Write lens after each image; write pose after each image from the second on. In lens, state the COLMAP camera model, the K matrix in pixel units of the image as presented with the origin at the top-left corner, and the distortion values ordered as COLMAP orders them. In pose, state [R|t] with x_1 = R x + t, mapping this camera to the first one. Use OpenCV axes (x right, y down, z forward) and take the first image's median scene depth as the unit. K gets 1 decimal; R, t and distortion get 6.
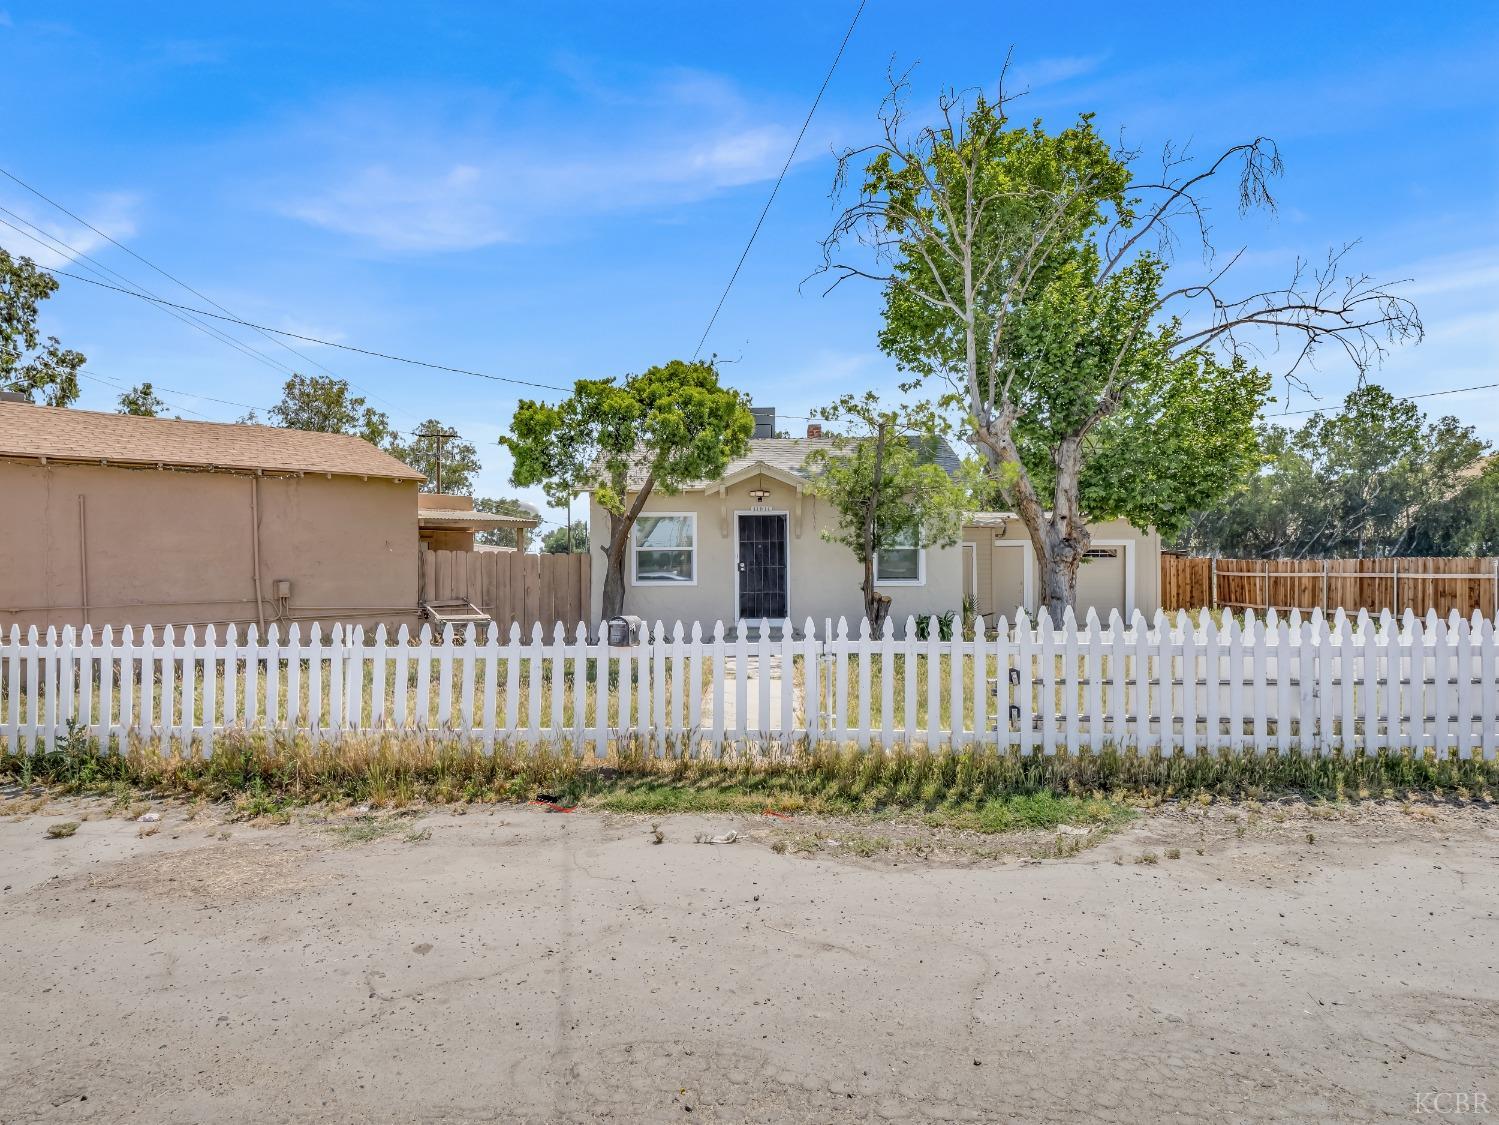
lens RADIAL K [[766.8, 0, 781.2], [0, 766.8, 596.1], [0, 0, 1]] dist [-0.009423, 0.001347]
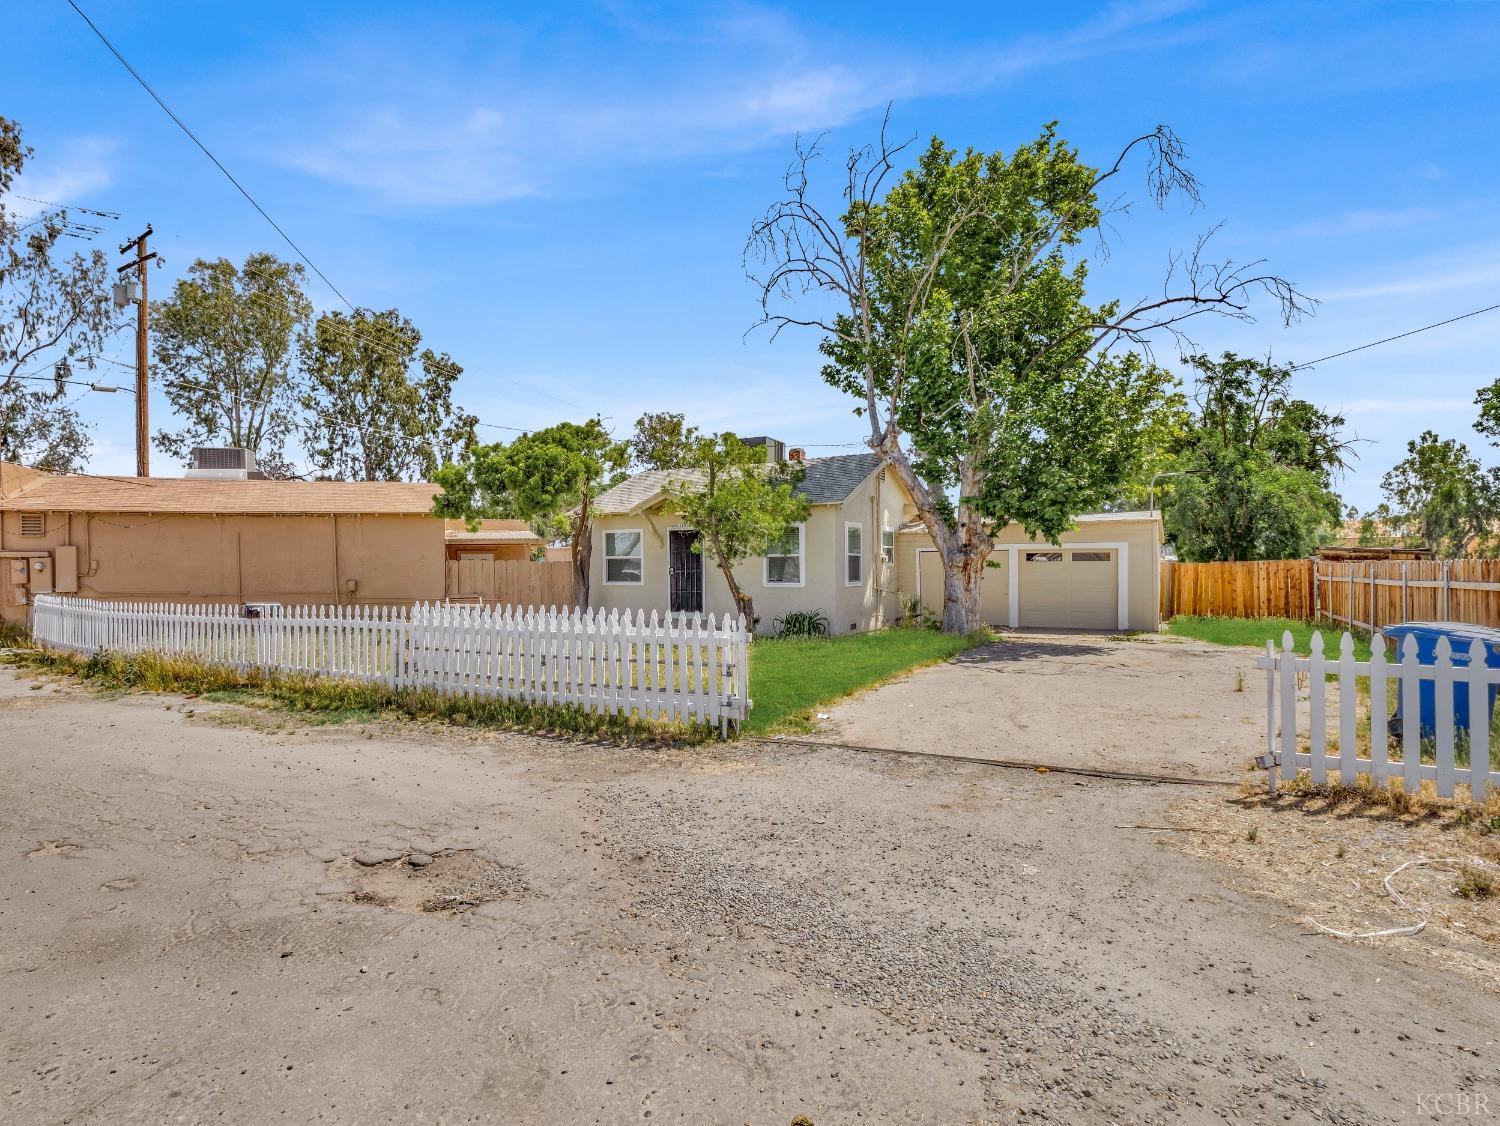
lens RADIAL K [[767.3, 0, 810.5], [0, 767.3, 588.8], [0, 0, 1]] dist [-0.009423, 0.001347]
pose [[0.910438, 0.009810, -0.413529, 0.226343], [-0.014279, 0.999868, -0.007719, -0.000907], [0.413399, 0.012932, 0.910458, -0.019733]]
